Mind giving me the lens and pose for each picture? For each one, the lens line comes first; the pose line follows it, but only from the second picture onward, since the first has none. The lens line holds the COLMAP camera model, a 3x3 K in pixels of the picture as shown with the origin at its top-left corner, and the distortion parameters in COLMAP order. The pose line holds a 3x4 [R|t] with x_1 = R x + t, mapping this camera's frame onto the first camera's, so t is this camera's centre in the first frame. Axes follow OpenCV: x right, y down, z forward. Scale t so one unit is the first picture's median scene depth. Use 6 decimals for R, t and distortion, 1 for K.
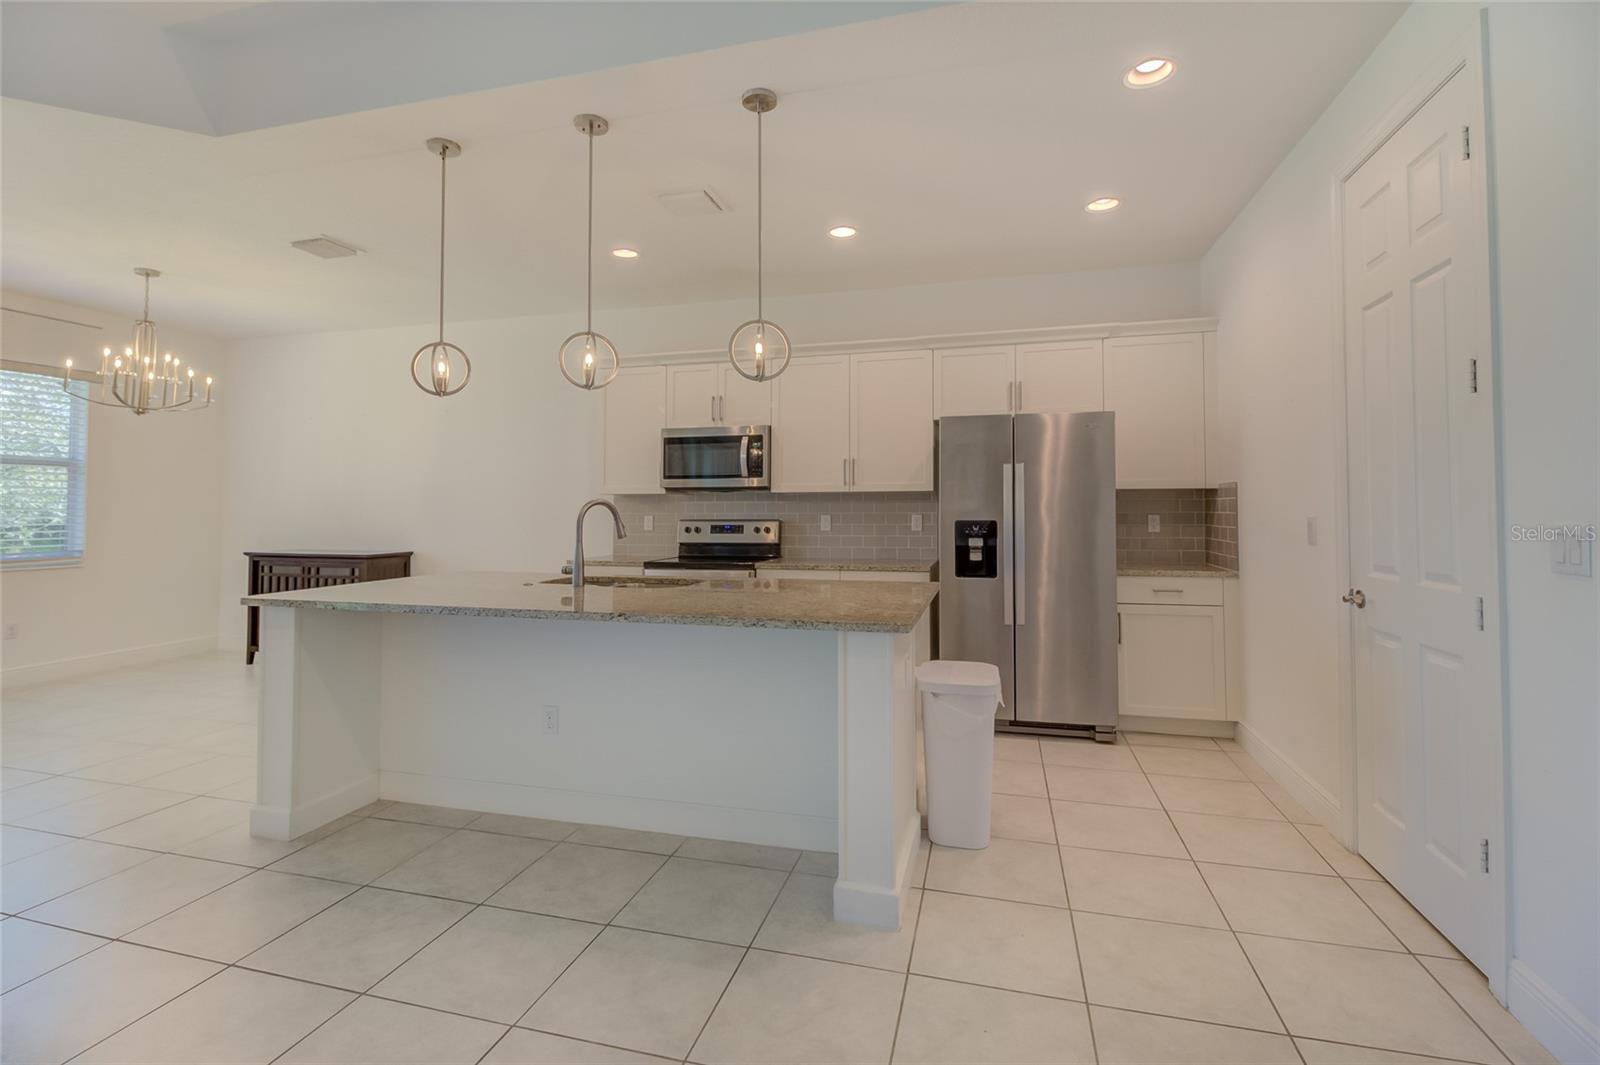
lens RADIAL K [[734.6, 0, 794.4], [0, 734.6, 491.0], [0, 0, 1]] dist [0.022352, -0.016127]
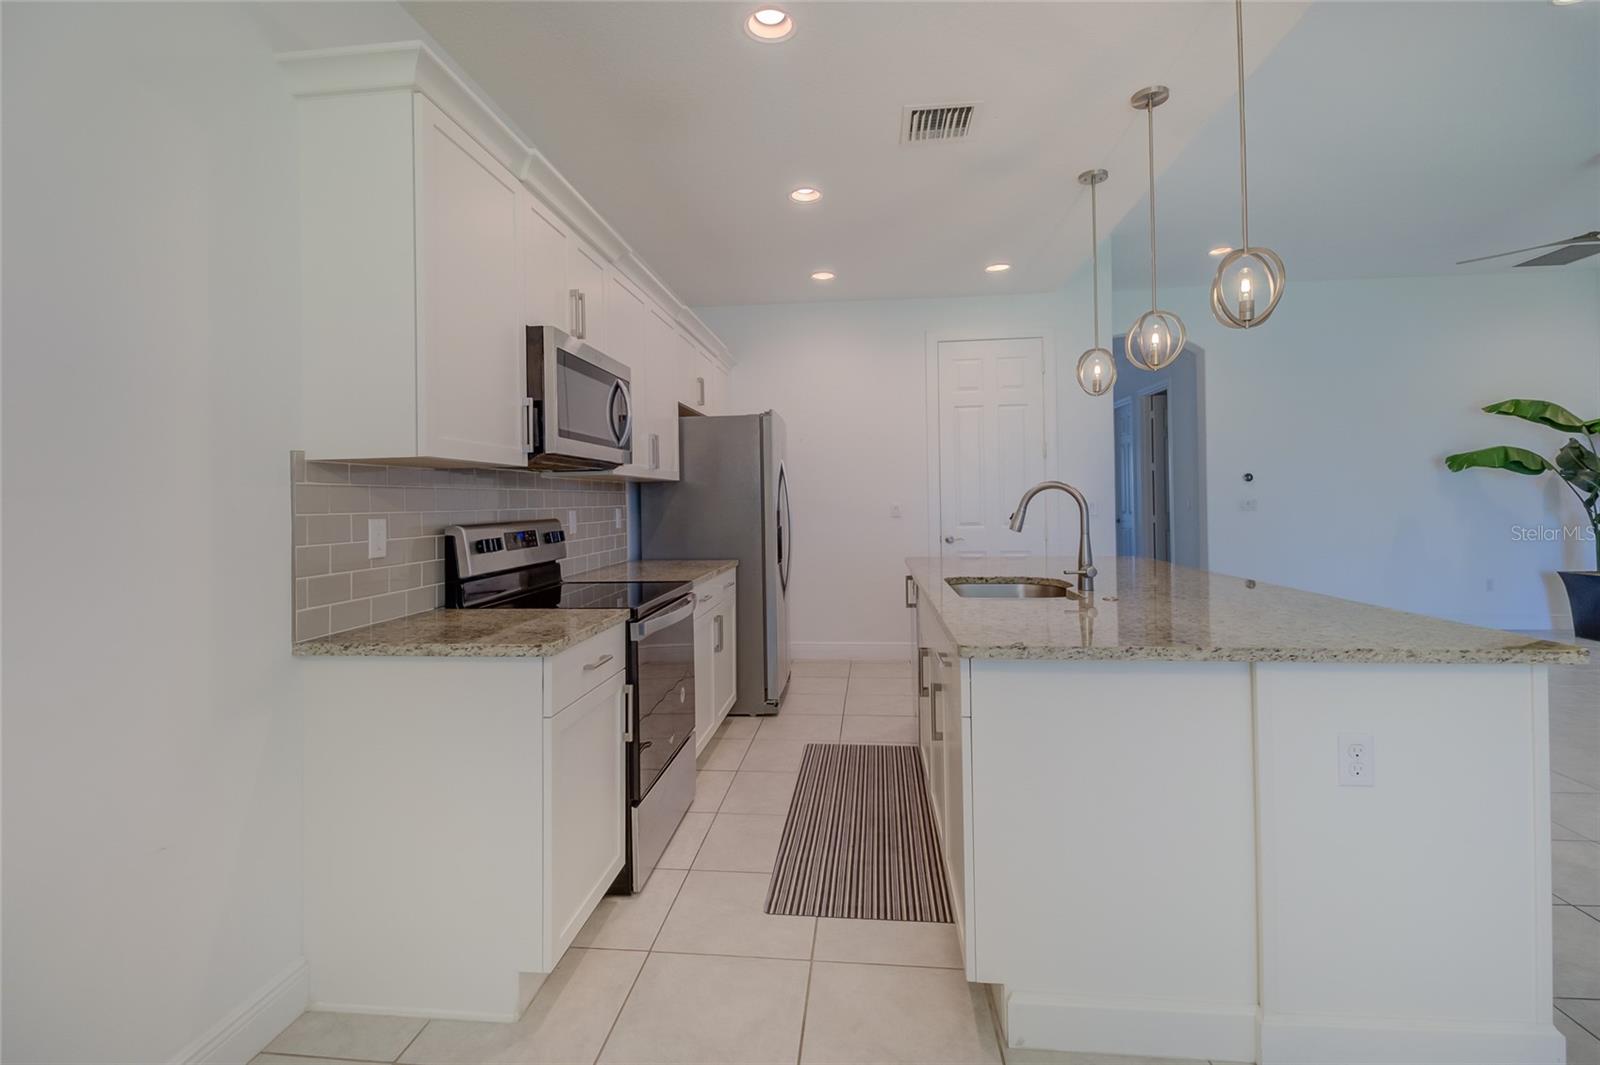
lens RADIAL K [[734.6, 0, 794.4], [0, 734.6, 491.0], [0, 0, 1]] dist [0.022352, -0.016127]
pose [[-0.161070, 0.017684, 0.986785, -0.688538], [-0.011680, 0.999735, -0.019823, 0.027327], [-0.986874, -0.014718, -0.160820, 0.961489]]
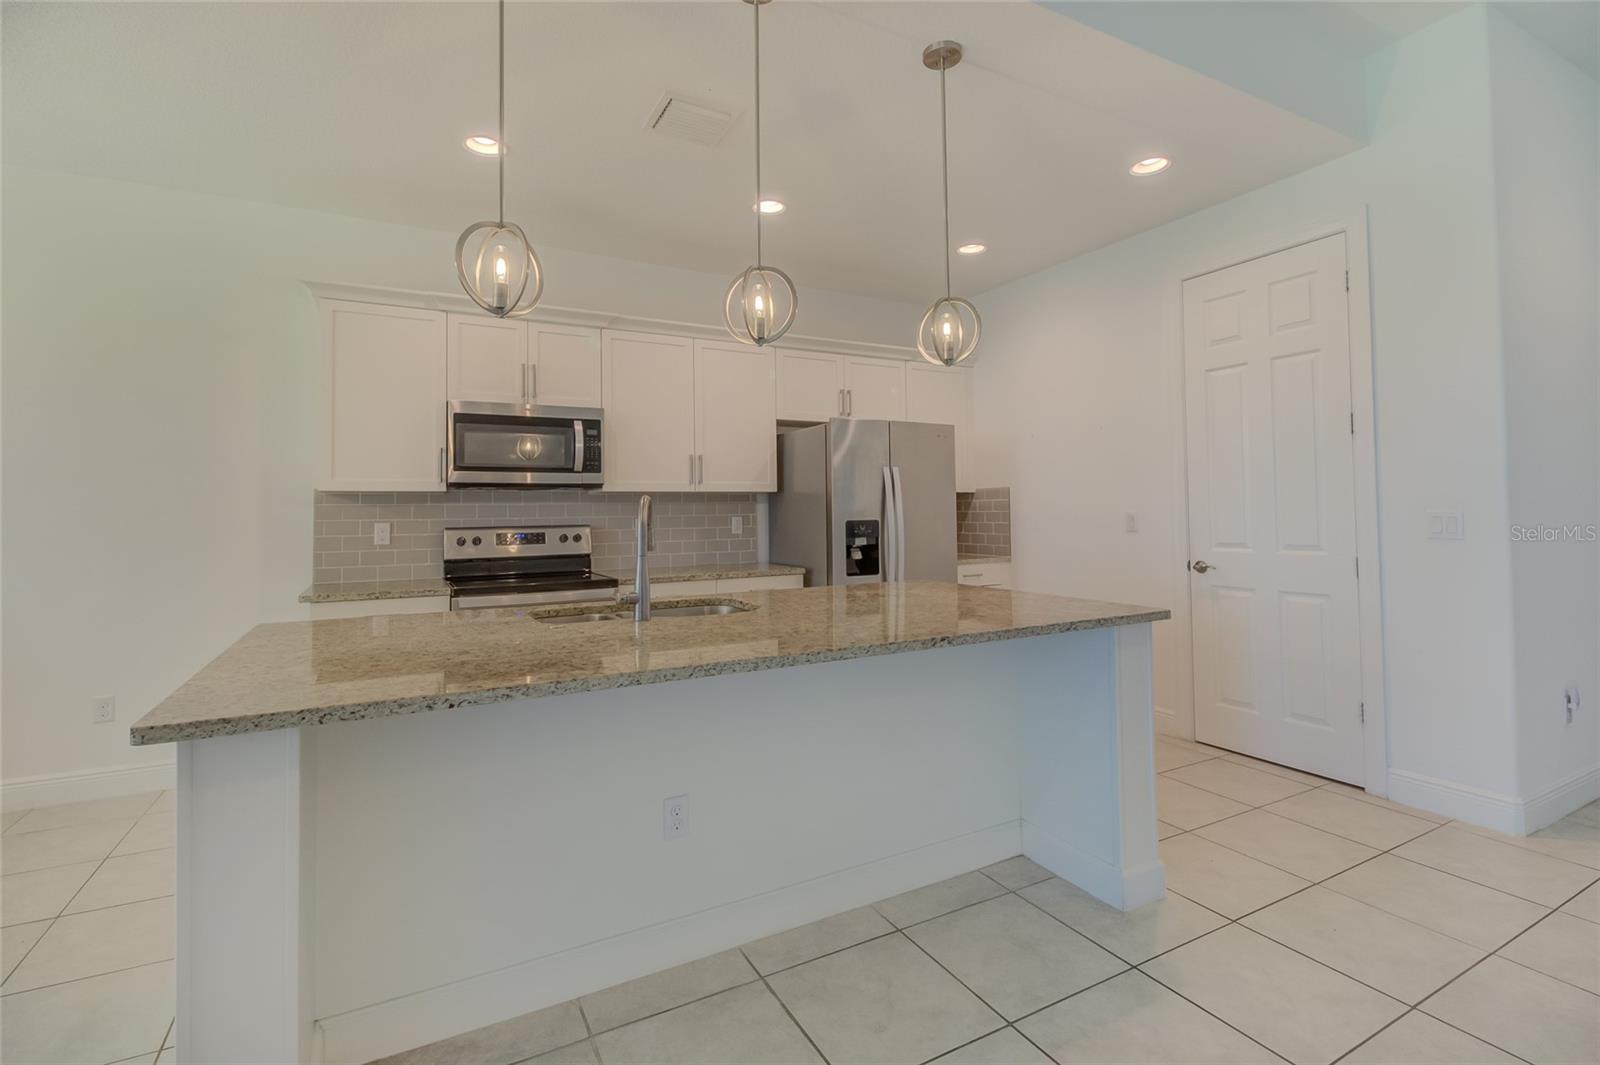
lens RADIAL K [[734.6, 0, 794.4], [0, 734.6, 491.0], [0, 0, 1]] dist [0.022352, -0.016127]
pose [[0.723370, 0.012757, 0.690343, -0.449008], [-0.007520, 0.999916, -0.010597, 0.008717], [-0.690420, 0.002474, 0.723405, 0.264435]]
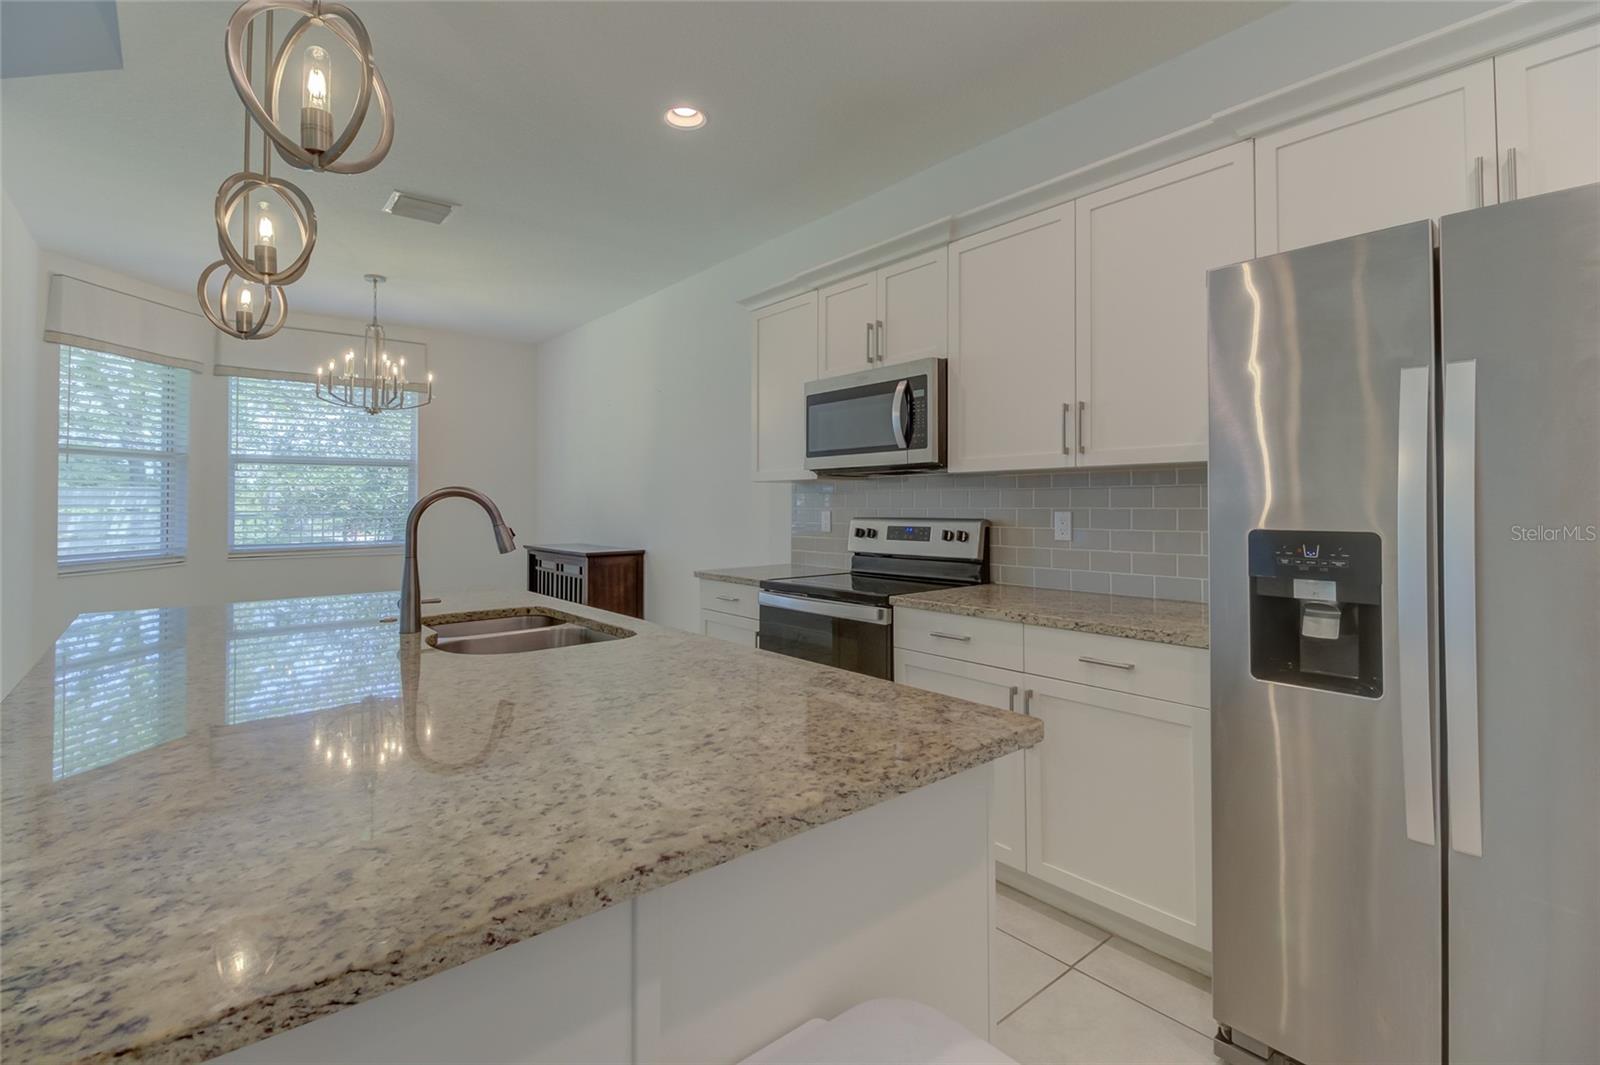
lens RADIAL K [[734.6, 0, 794.4], [0, 734.6, 491.0], [0, 0, 1]] dist [0.022352, -0.016127]
pose [[0.819843, -0.010631, -0.572490, 0.205349], [0.017218, 0.999833, 0.006090, 0.010831], [0.572330, -0.014850, 0.819889, 0.457680]]
